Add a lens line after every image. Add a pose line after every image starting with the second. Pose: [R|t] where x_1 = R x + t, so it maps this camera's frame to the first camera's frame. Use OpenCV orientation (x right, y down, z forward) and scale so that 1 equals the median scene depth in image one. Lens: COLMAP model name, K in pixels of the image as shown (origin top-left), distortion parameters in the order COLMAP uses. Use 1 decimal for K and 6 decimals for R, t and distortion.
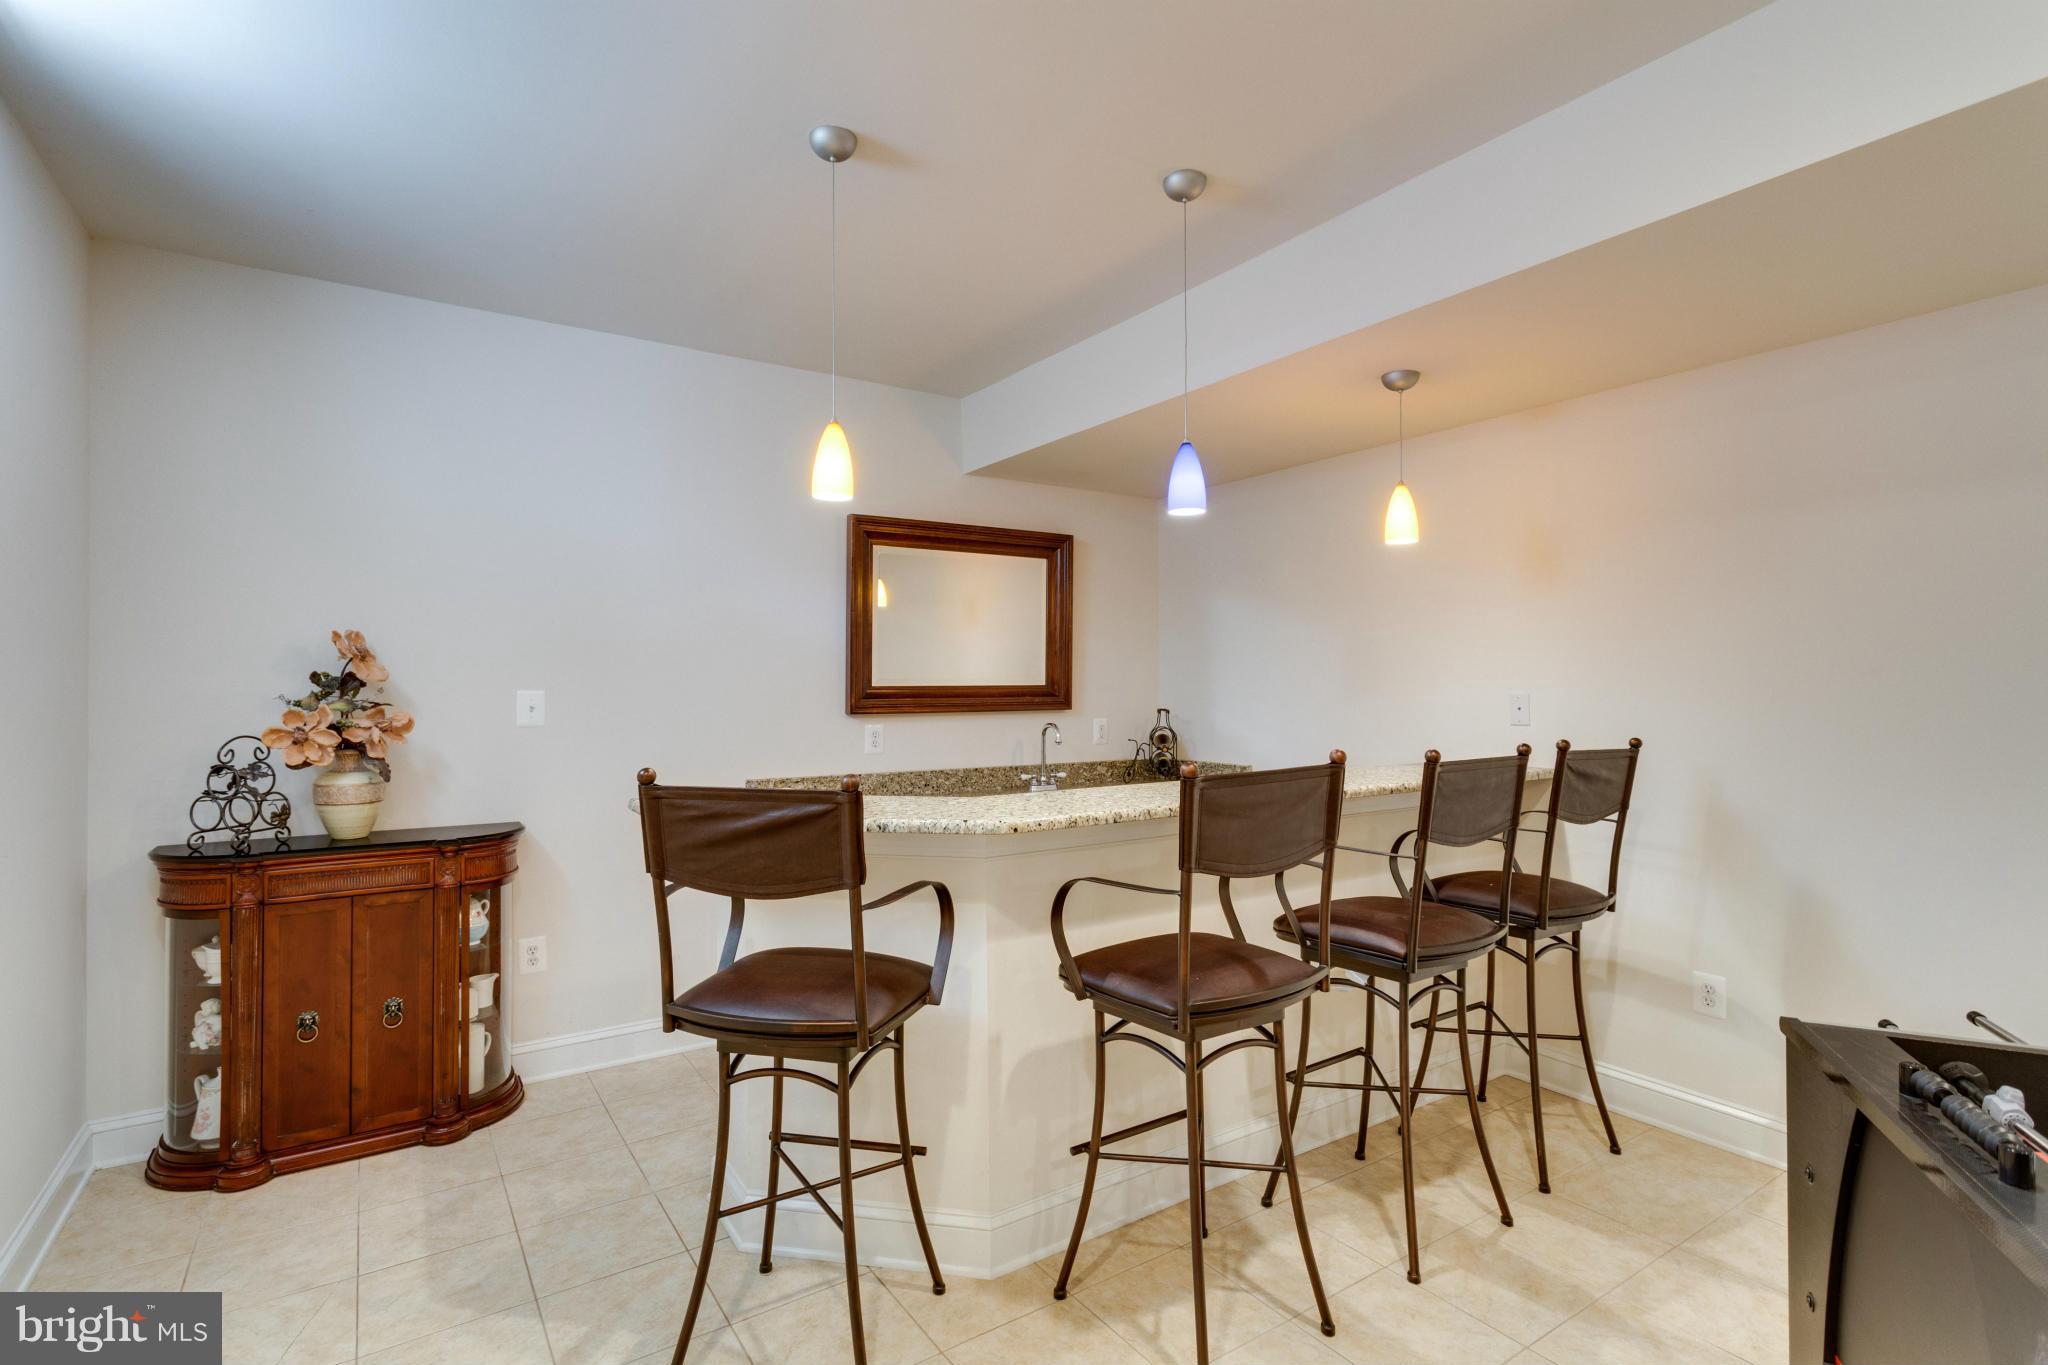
lens RADIAL K [[1010.0, 0, 1021.0], [0, 1010.0, 683.0], [0, 0, 1]] dist [0.001467, -0.000673]
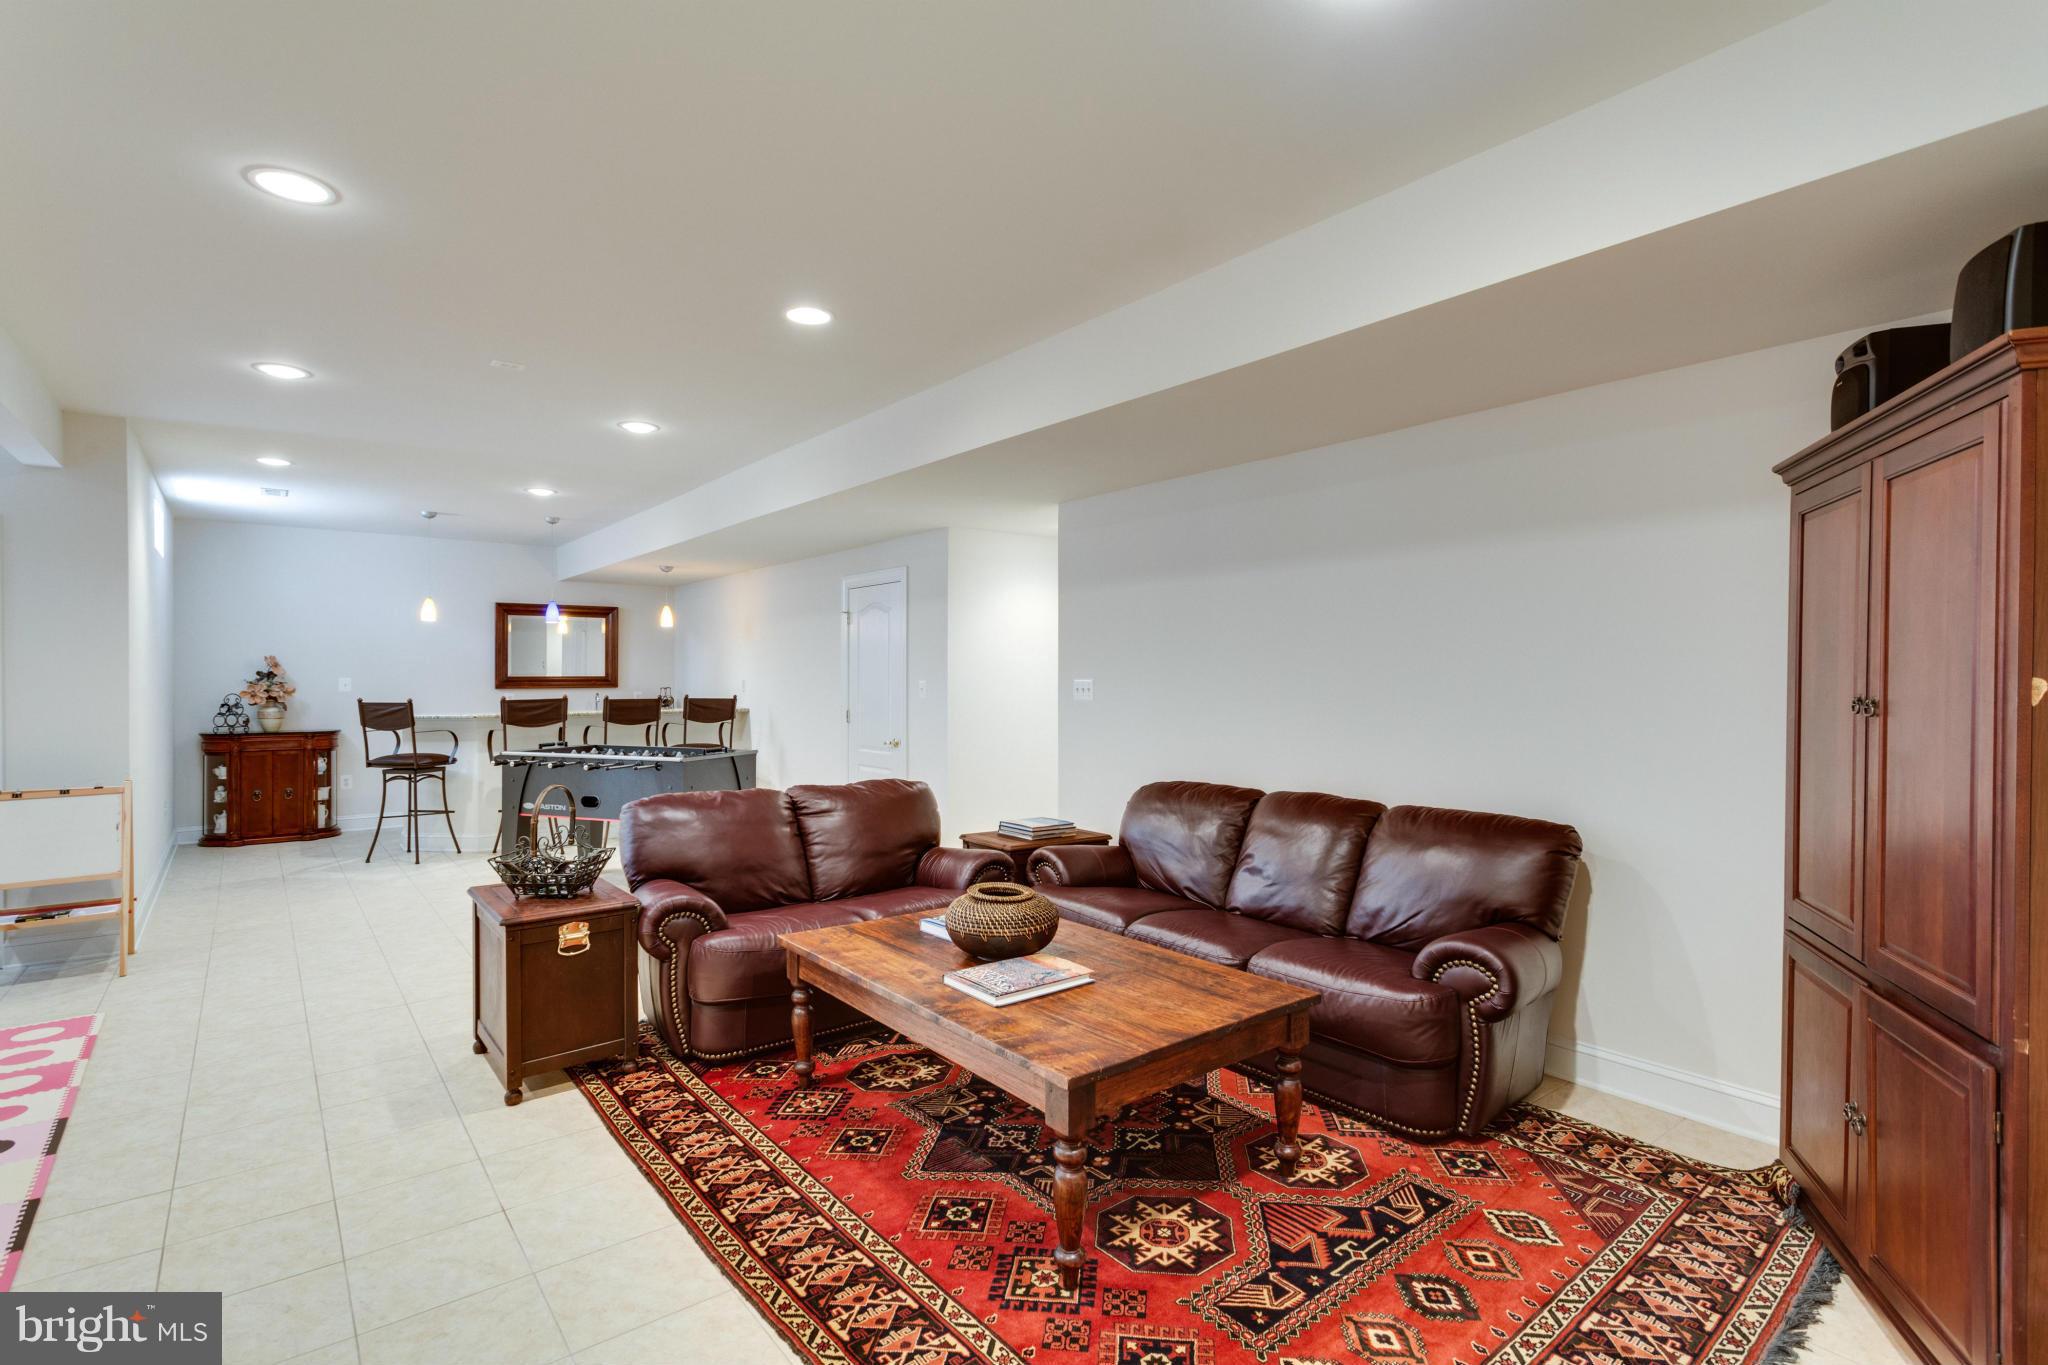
lens RADIAL K [[1010.0, 0, 1023.2], [0, 1010.0, 683.0], [0, 0, 1]] dist [0.001467, -0.000673]
pose [[0.996228, 0.002351, 0.086743, 1.157841], [-0.003179, 0.999951, 0.009408, -0.010748], [-0.086716, -0.009648, 0.996186, -1.954675]]
